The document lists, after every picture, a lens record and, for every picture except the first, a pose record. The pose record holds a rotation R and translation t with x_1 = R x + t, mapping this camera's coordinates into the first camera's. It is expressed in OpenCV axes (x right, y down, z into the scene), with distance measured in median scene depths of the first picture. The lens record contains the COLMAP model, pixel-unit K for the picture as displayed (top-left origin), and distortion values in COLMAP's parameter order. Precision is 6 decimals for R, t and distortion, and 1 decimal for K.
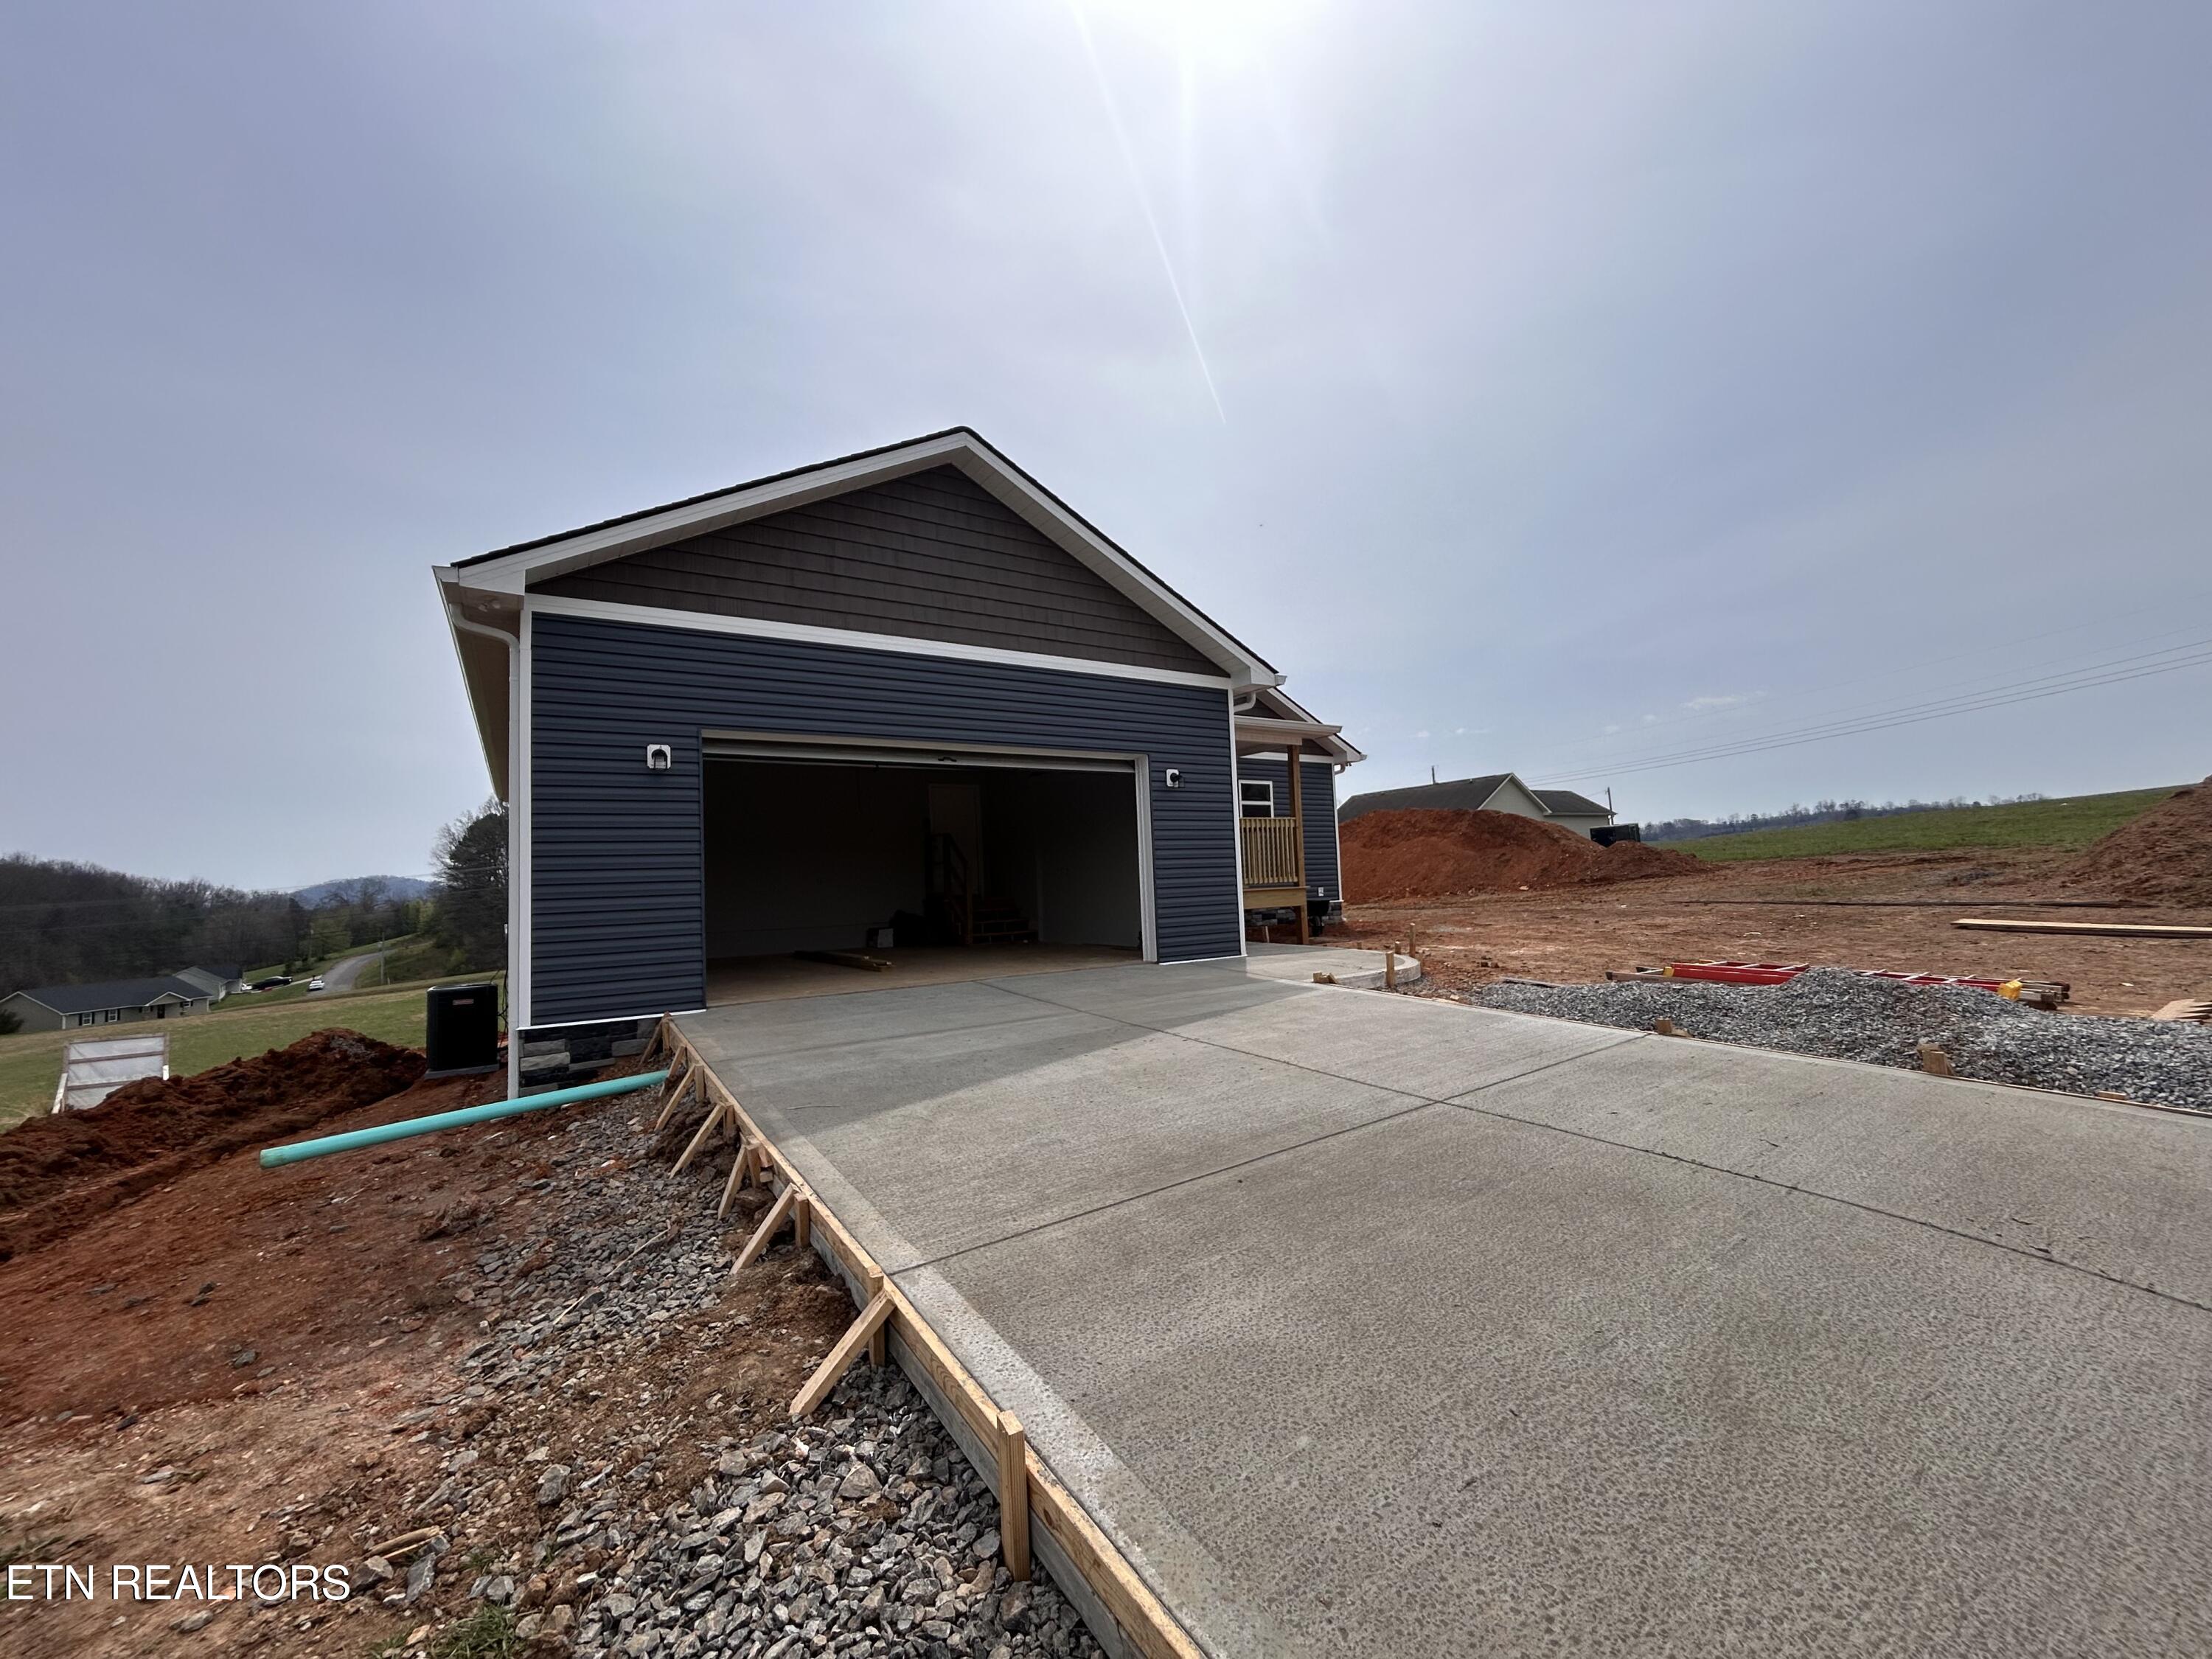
lens RADIAL K [[899.6, 0, 1106.0], [0, 899.6, 829.5], [0, 0, 1]] dist [0.002270, 0.000010]
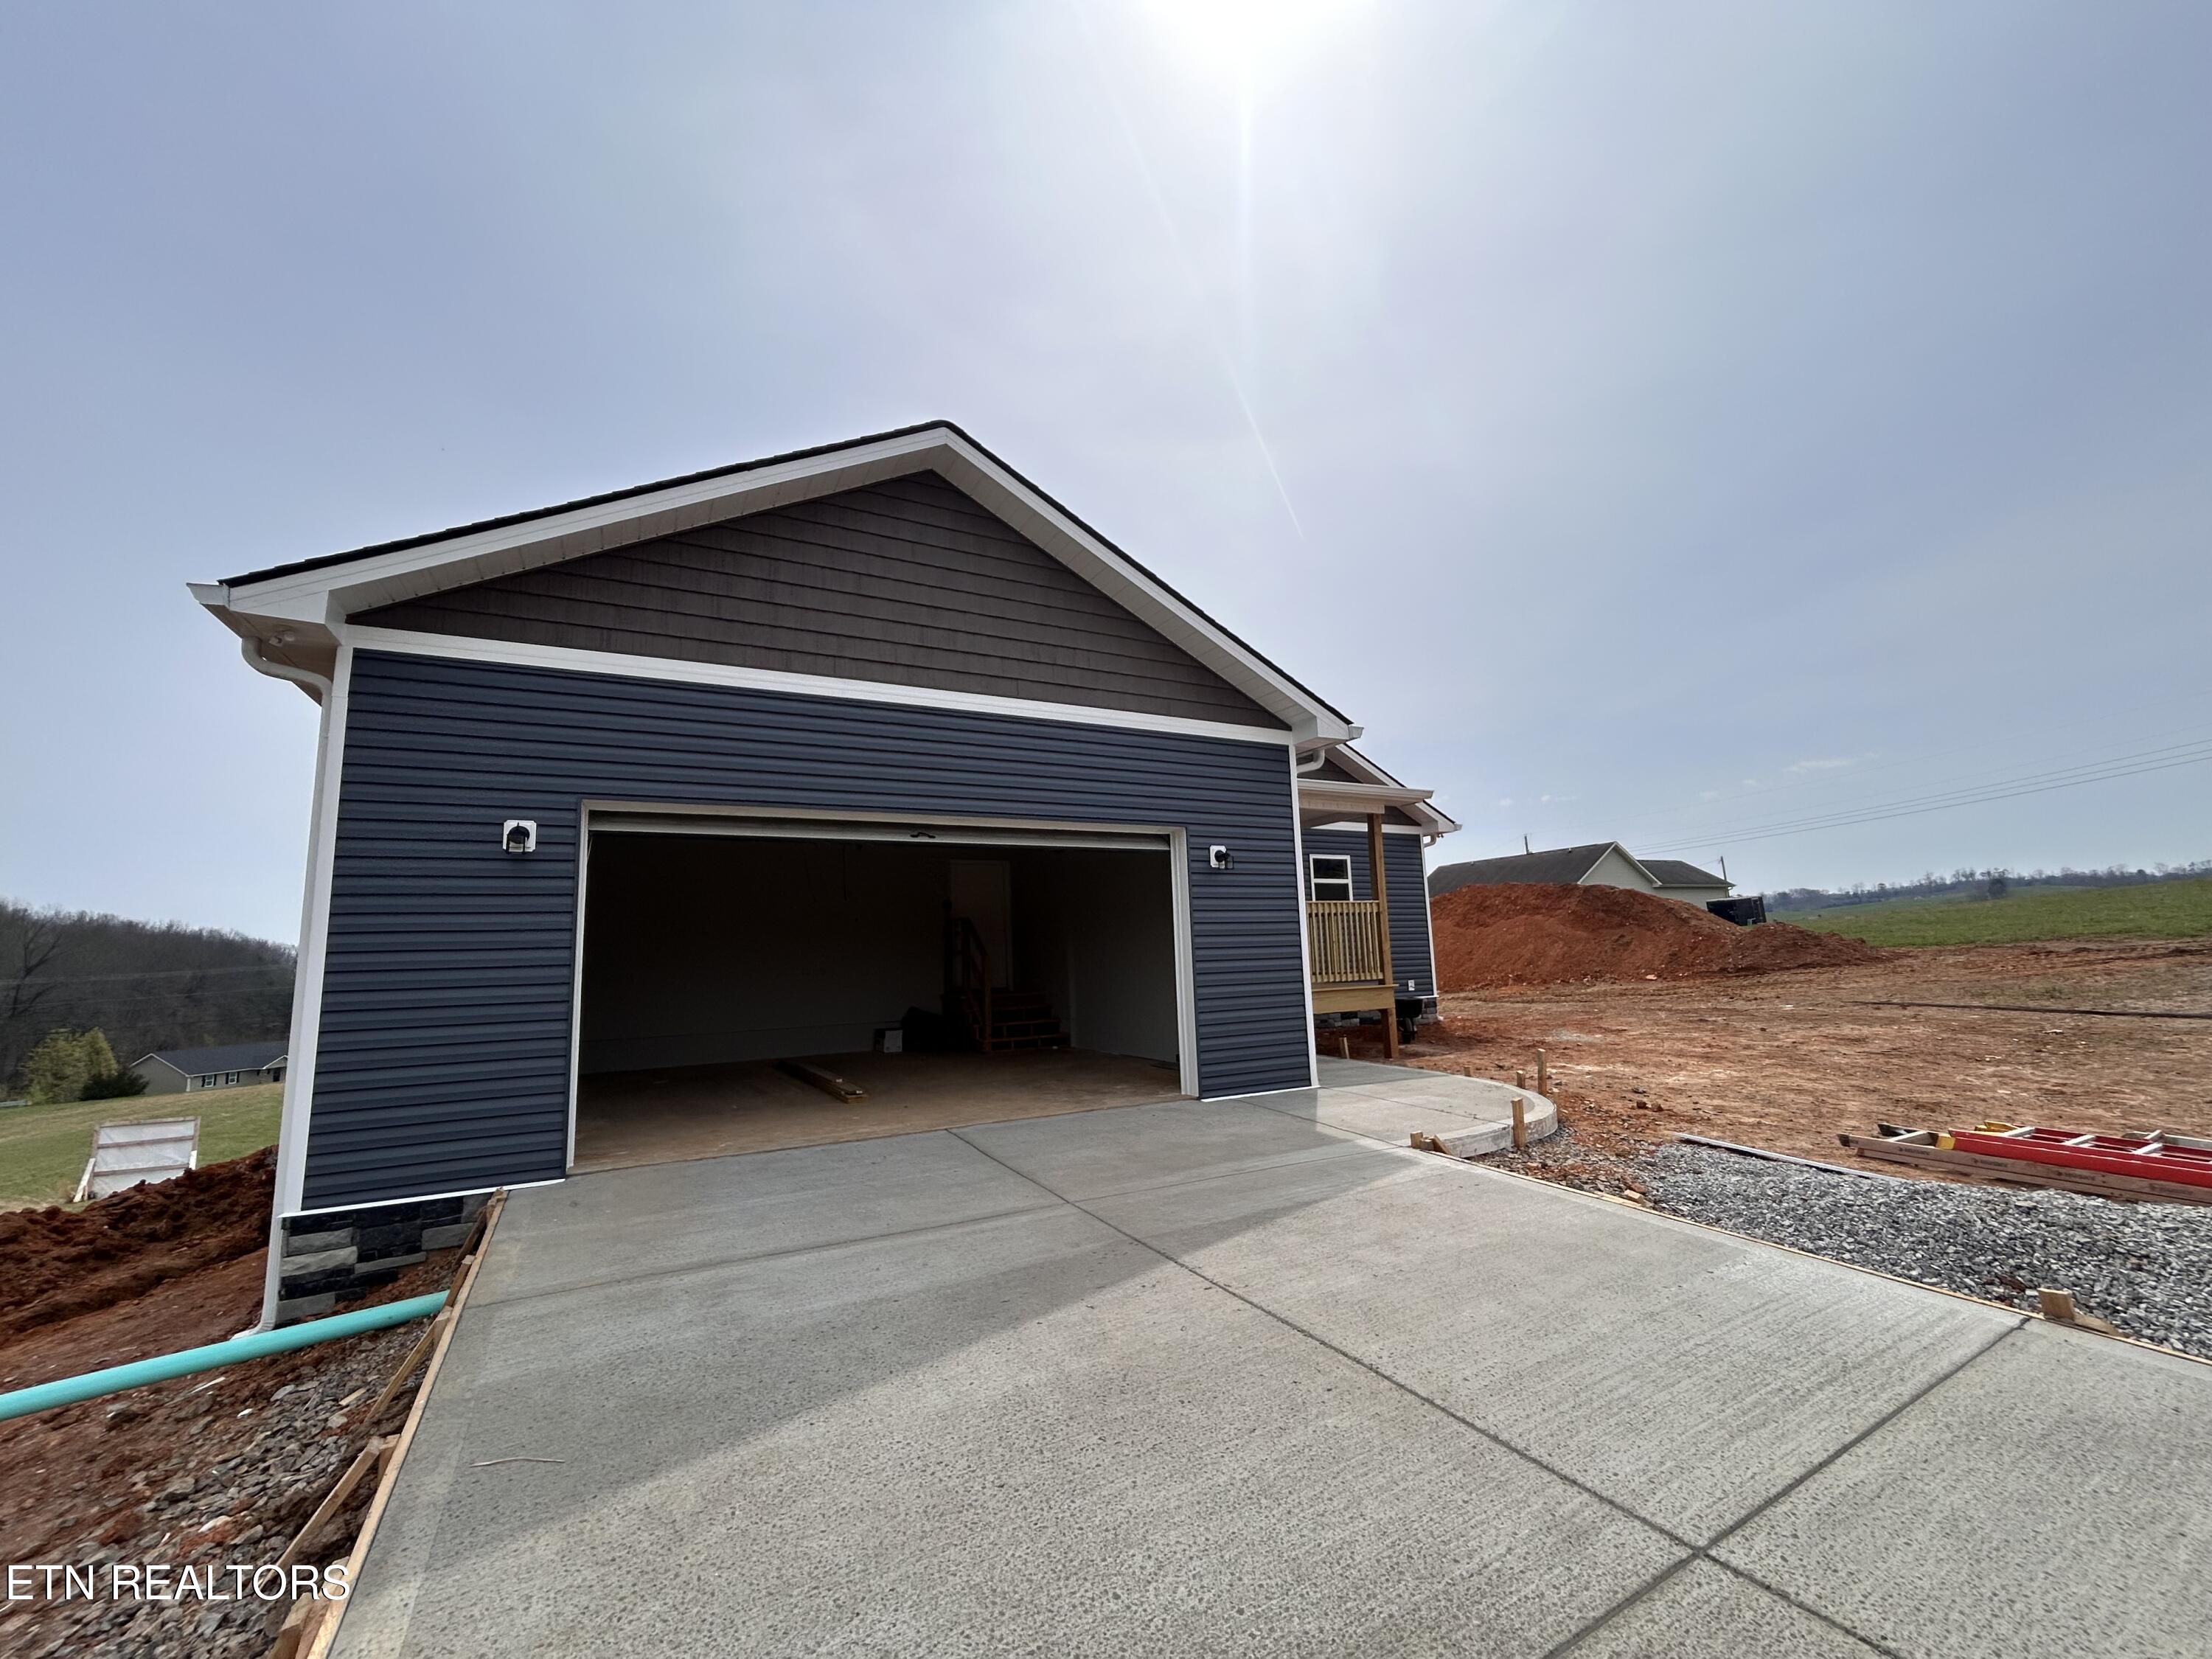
lens RADIAL K [[899.6, 0, 1106.0], [0, 899.6, 829.5], [0, 0, 1]] dist [0.002270, 0.000010]
pose [[0.996375, -0.005891, -0.084863, 0.039521], [-0.000694, 0.997003, -0.077365, -0.018397], [0.085064, 0.077143, 0.993385, 0.190302]]
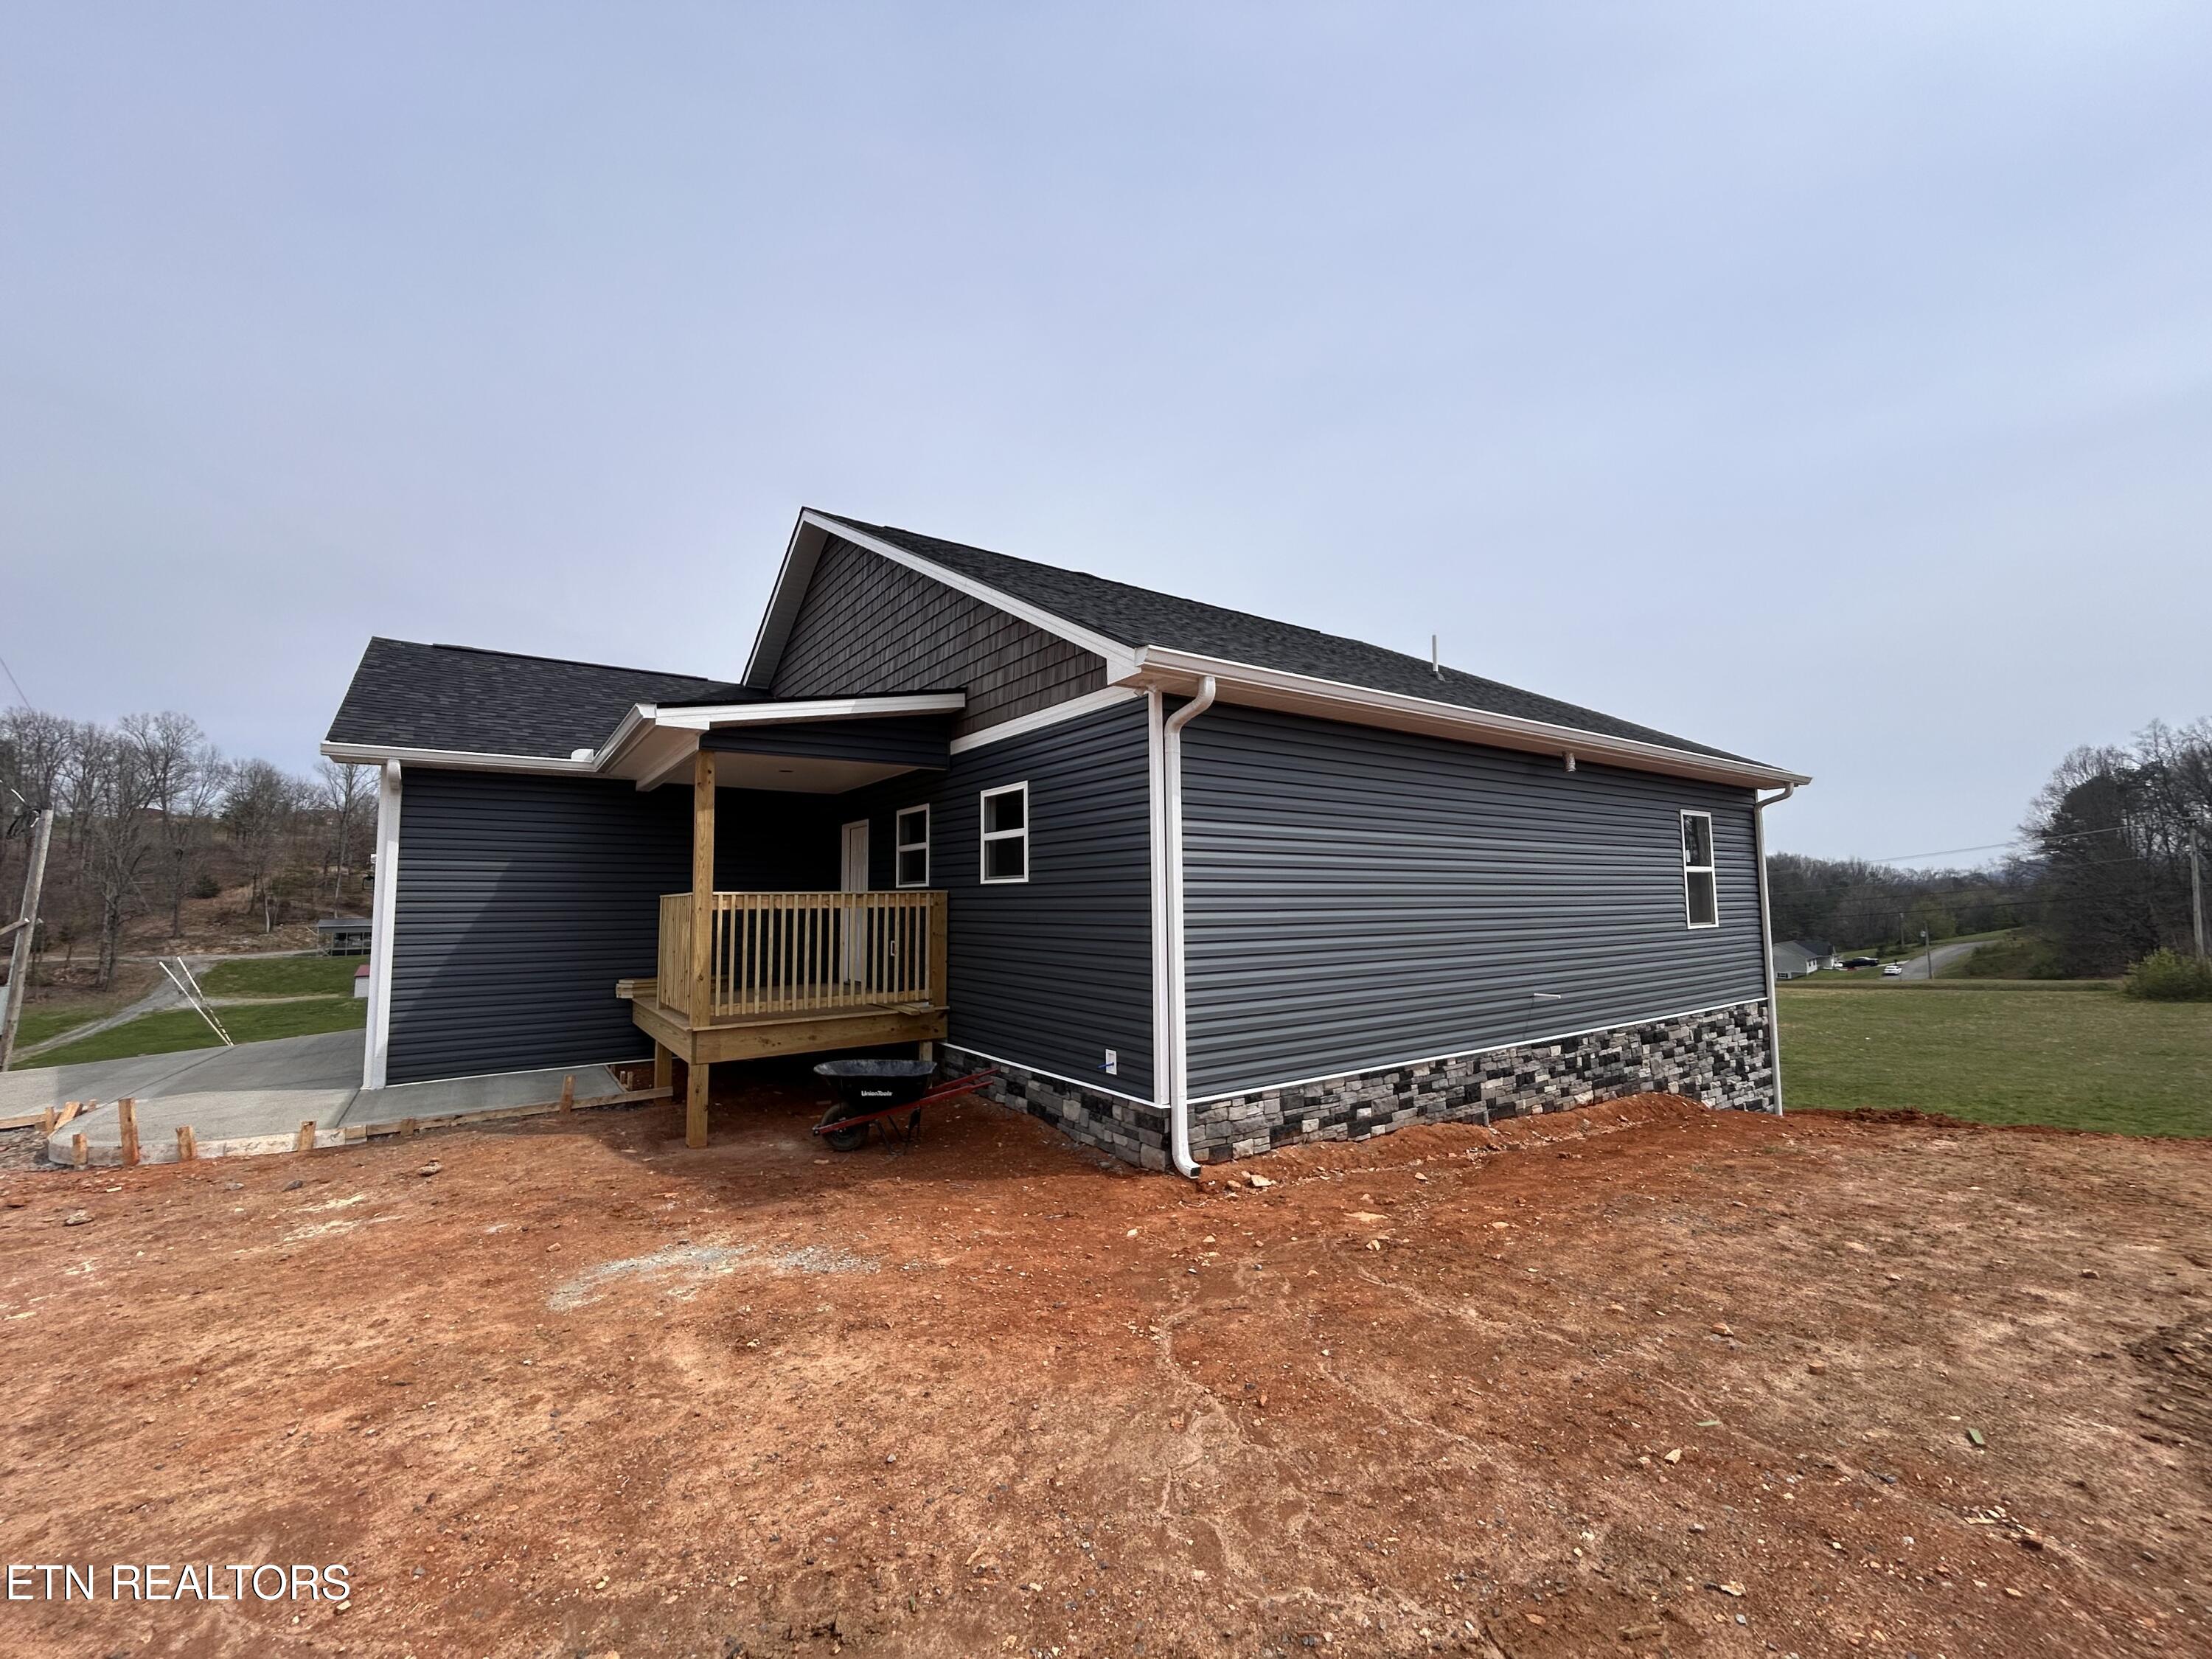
lens RADIAL K [[899.6, 0, 1106.0], [0, 899.6, 829.5], [0, 0, 1]] dist [0.002270, 0.000010]
pose [[0.037965, -0.039481, -0.998499, 0.962524], [0.067671, 0.997027, -0.036850, -0.017520], [0.996985, -0.066170, 0.040524, 1.573114]]
